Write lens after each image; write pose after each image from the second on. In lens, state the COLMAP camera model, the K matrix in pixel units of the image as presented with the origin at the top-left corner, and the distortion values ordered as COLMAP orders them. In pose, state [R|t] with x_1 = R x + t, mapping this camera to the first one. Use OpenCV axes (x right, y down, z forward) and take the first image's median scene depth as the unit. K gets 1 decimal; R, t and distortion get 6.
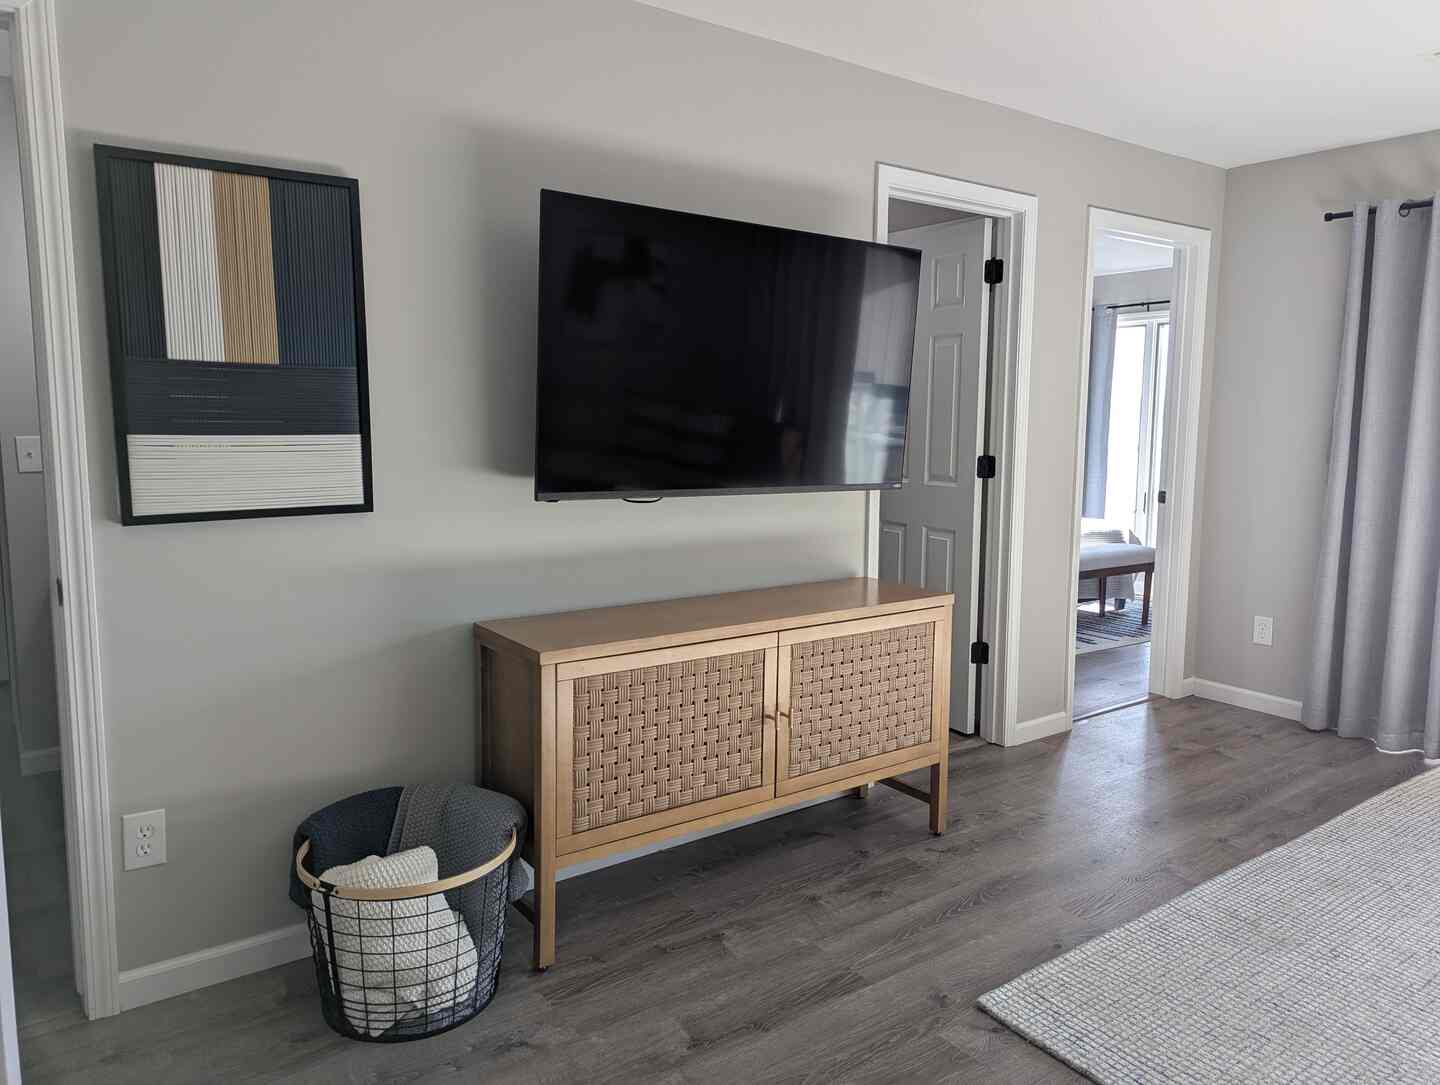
lens RADIAL K [[1038.1, 0, 720.0], [0, 1038.1, 542.5], [0, 0, 1]] dist [-0.004406, -0.001936]
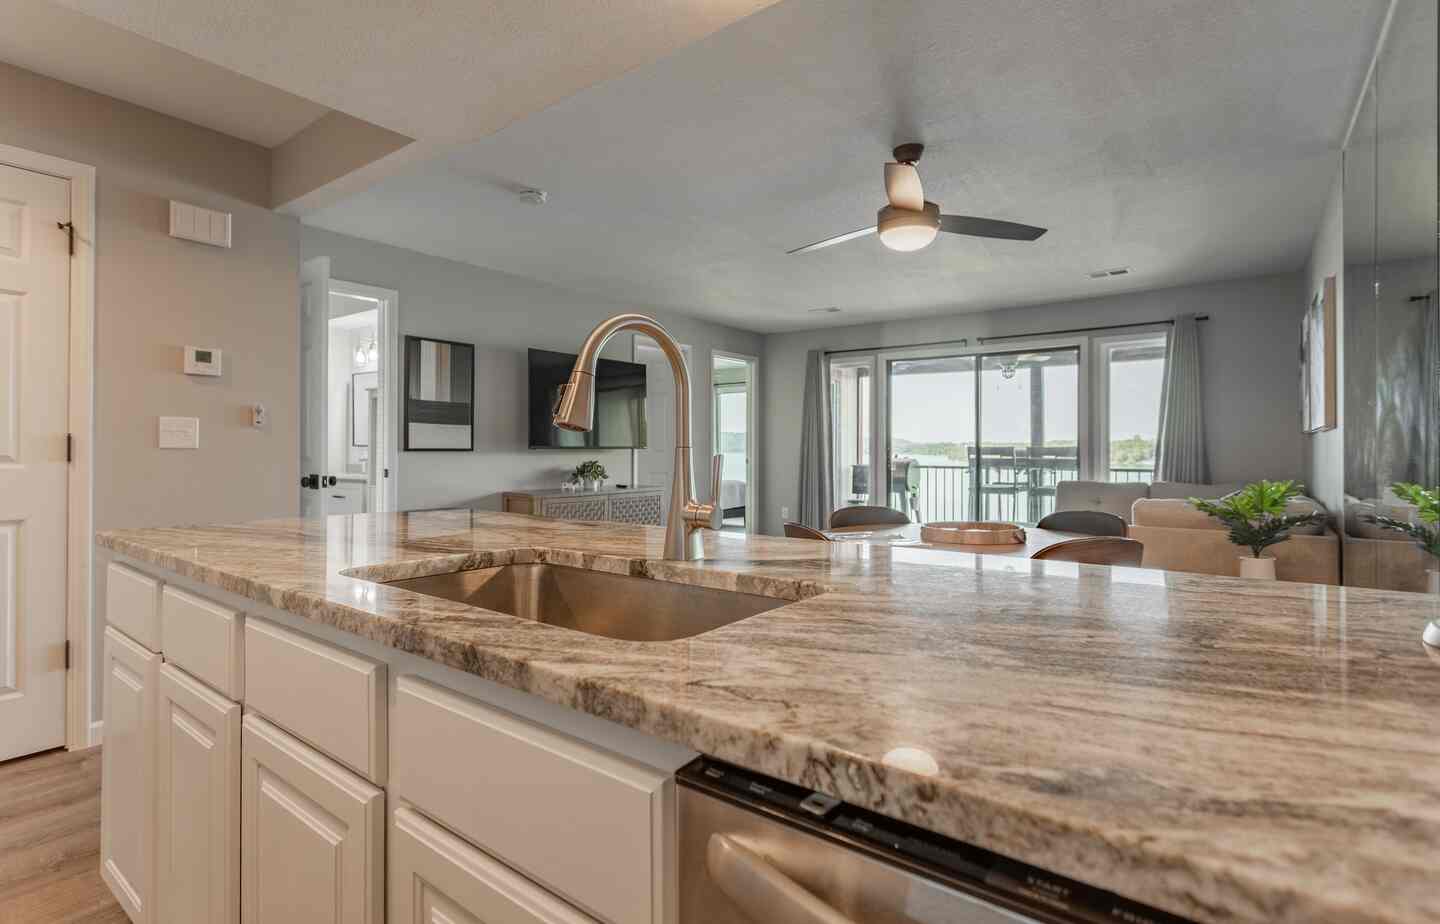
lens RADIAL K [[691.0, 0, 703.3], [0, 691.0, 441.8], [0, 0, 1]] dist [0.000148, 0.000602]
pose [[0.959920, -0.000597, 0.280274, -0.285508], [0.036371, 0.991807, -0.122456, 0.232166], [-0.277905, 0.127742, 0.952077, -1.185133]]
